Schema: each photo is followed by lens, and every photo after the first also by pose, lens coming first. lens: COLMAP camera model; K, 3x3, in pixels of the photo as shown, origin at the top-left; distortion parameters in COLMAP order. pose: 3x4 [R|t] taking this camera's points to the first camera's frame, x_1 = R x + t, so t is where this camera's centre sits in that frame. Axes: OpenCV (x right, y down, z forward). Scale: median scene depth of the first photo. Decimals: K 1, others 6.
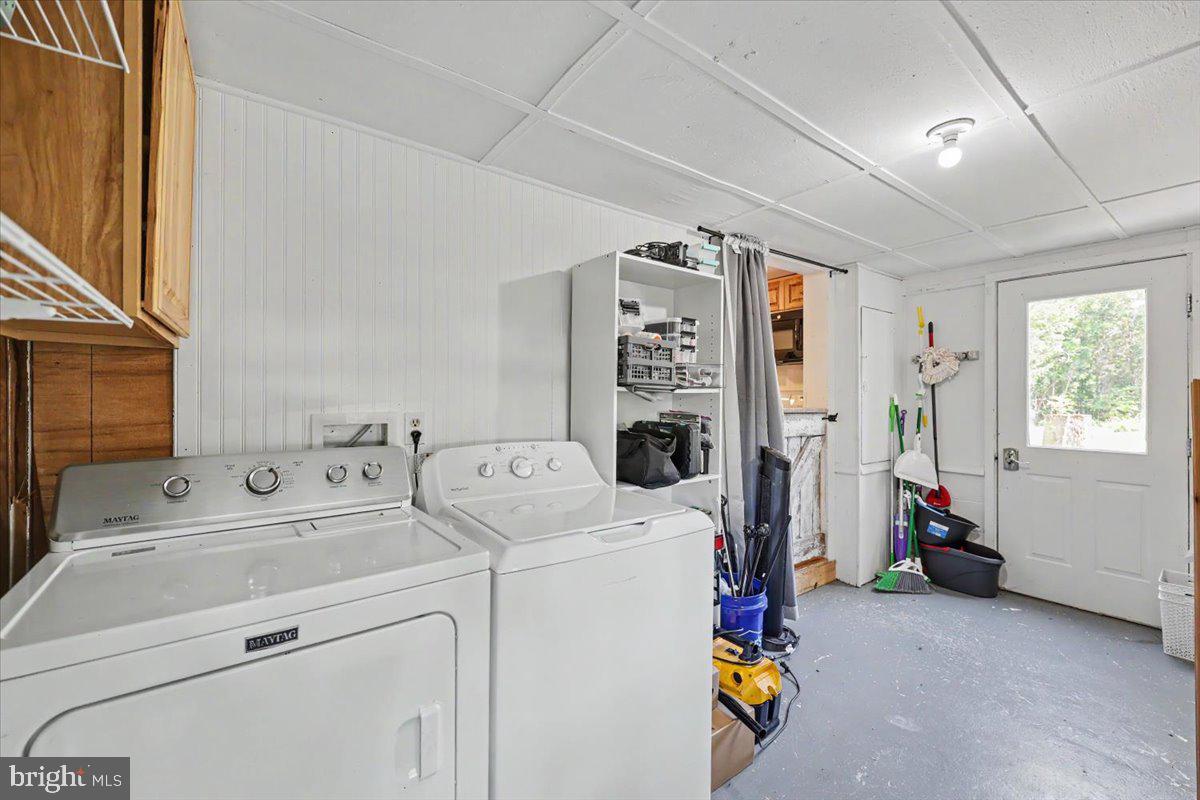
lens RADIAL K [[487.5, 0, 602.7], [0, 487.5, 403.1], [0, 0, 1]] dist [0.000935, 0.000371]
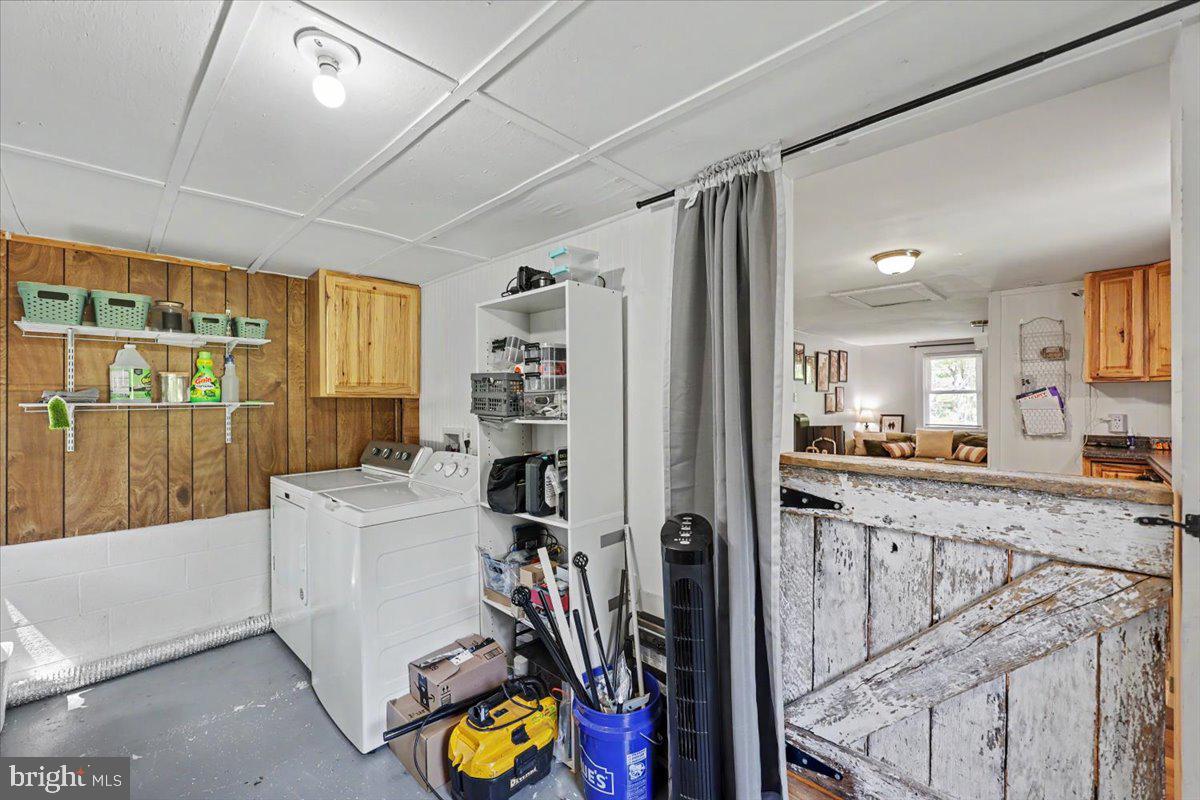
lens RADIAL K [[487.5, 0, 602.7], [0, 487.5, 403.1], [0, 0, 1]] dist [0.000935, 0.000371]
pose [[0.169616, 0.001074, -0.985510, 1.050980], [-0.008382, 0.999965, -0.000353, -0.057615], [0.985474, 0.008321, 0.169620, 0.922987]]
